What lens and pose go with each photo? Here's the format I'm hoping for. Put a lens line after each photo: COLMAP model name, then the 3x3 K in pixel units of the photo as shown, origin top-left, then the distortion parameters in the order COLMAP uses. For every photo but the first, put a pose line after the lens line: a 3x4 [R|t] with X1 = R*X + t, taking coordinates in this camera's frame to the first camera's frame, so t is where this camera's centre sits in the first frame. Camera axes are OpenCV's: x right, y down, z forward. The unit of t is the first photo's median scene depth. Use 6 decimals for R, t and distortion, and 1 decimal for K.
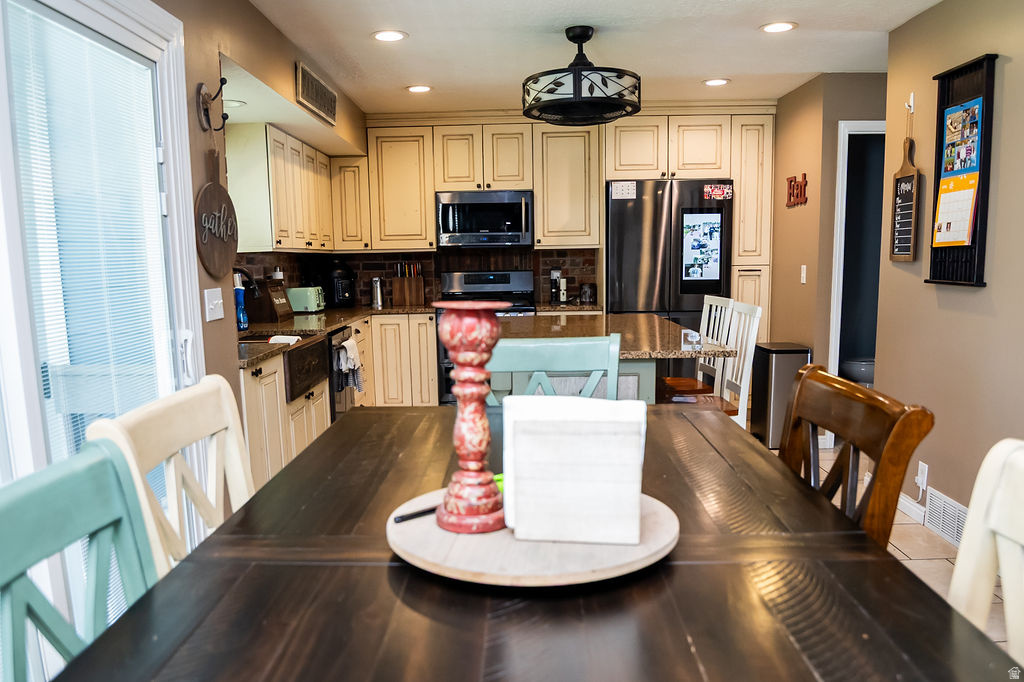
lens RADIAL K [[737.4, 0, 512.0], [0, 737.4, 341.0], [0, 0, 1]] dist [0.005162, -0.003827]
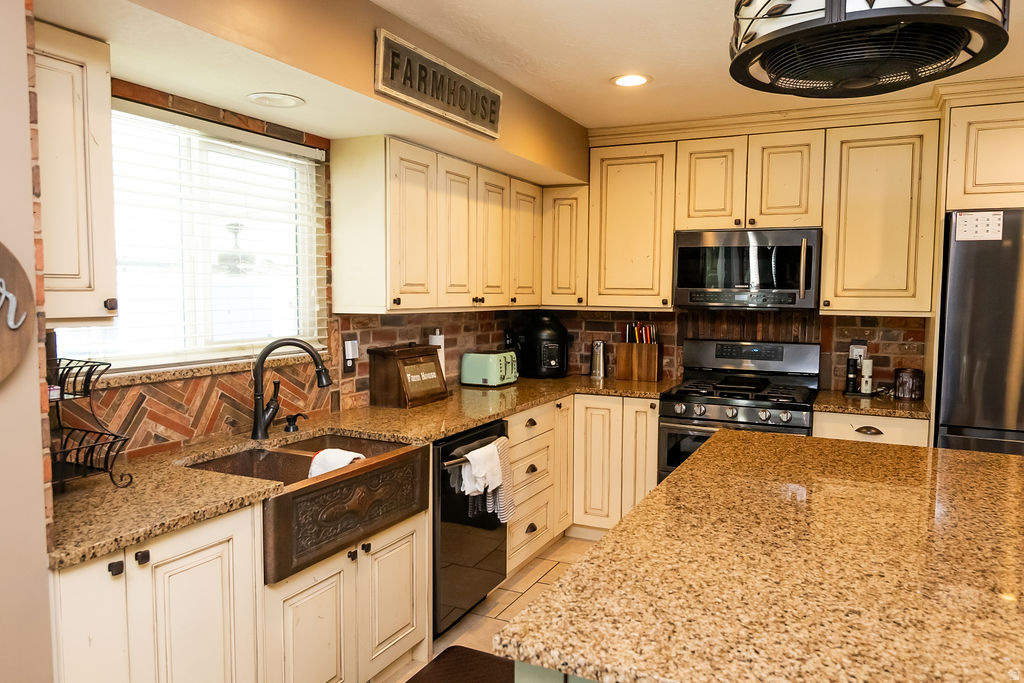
lens RADIAL K [[737.4, 0, 512.0], [0, 737.4, 341.5], [0, 0, 1]] dist [0.005162, -0.003827]
pose [[0.908349, 0.059166, -0.414007, 0.057125], [-0.080310, 0.996195, -0.033836, -0.056698], [0.410430, 0.063983, 0.909645, 0.284078]]
